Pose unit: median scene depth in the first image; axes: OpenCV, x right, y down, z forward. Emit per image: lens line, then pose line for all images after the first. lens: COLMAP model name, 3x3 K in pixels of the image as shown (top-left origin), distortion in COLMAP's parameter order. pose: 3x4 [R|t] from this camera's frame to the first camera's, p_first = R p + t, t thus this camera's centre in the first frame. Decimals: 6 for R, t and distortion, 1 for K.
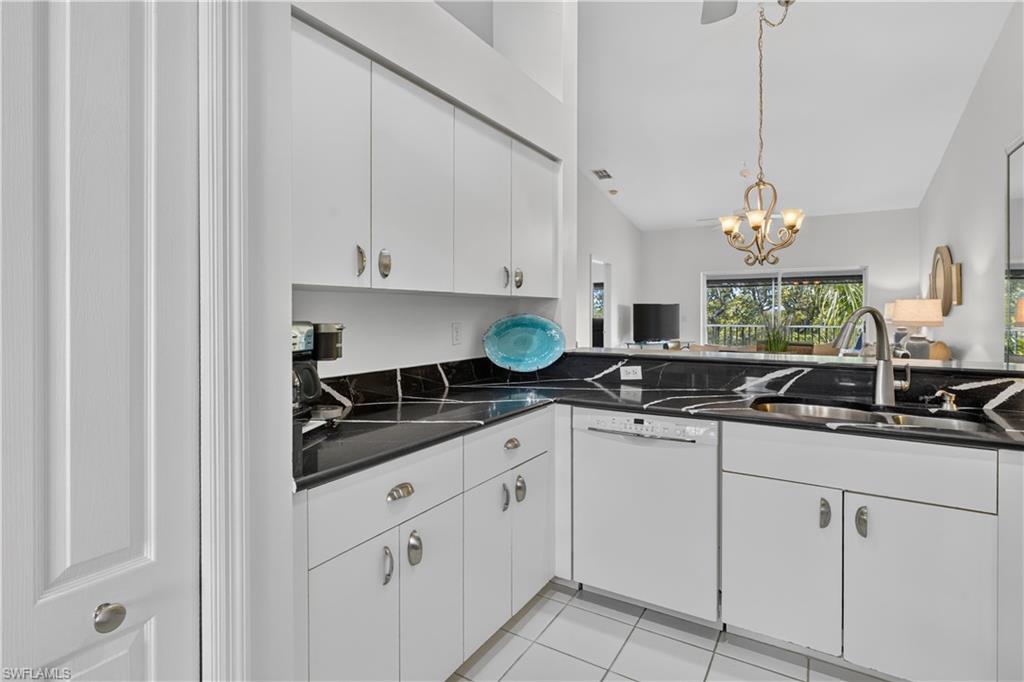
lens RADIAL K [[502.0, 0, 522.5], [0, 502.0, 314.4], [0, 0, 1]] dist [-0.000718, 0.000035]
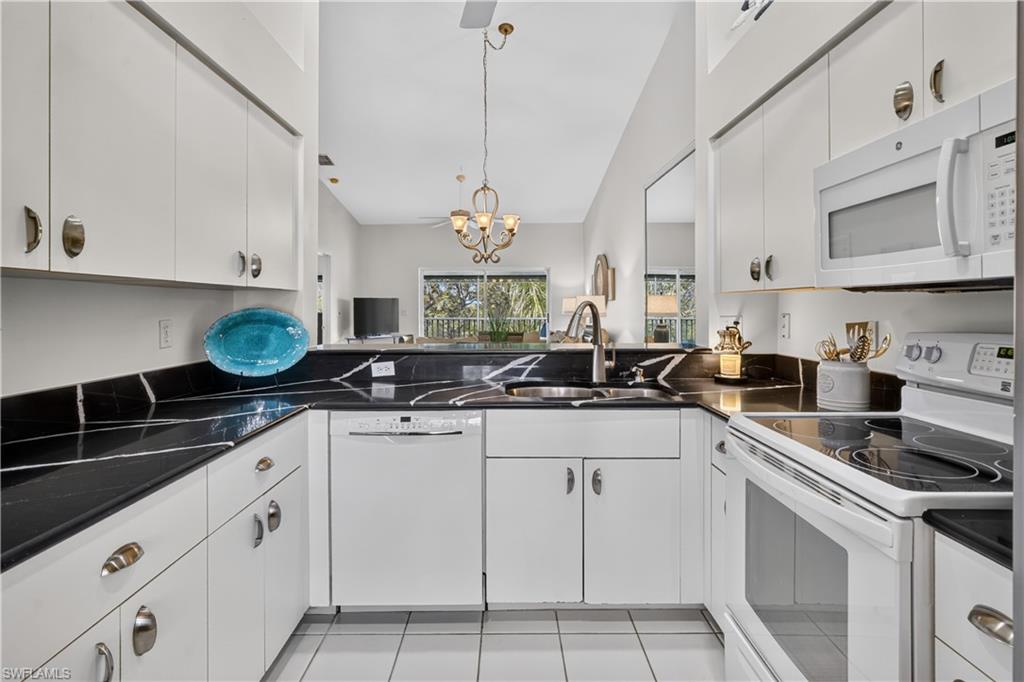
lens RADIAL K [[499.9, 0, 500.6], [0, 499.9, 305.2], [0, 0, 1]] dist [-0.001477, -0.000165]
pose [[0.859940, -0.001161, 0.510394, -0.091566], [0.004875, 0.999970, -0.005939, 0.001031], [-0.510372, 0.007595, 0.859920, 0.074063]]
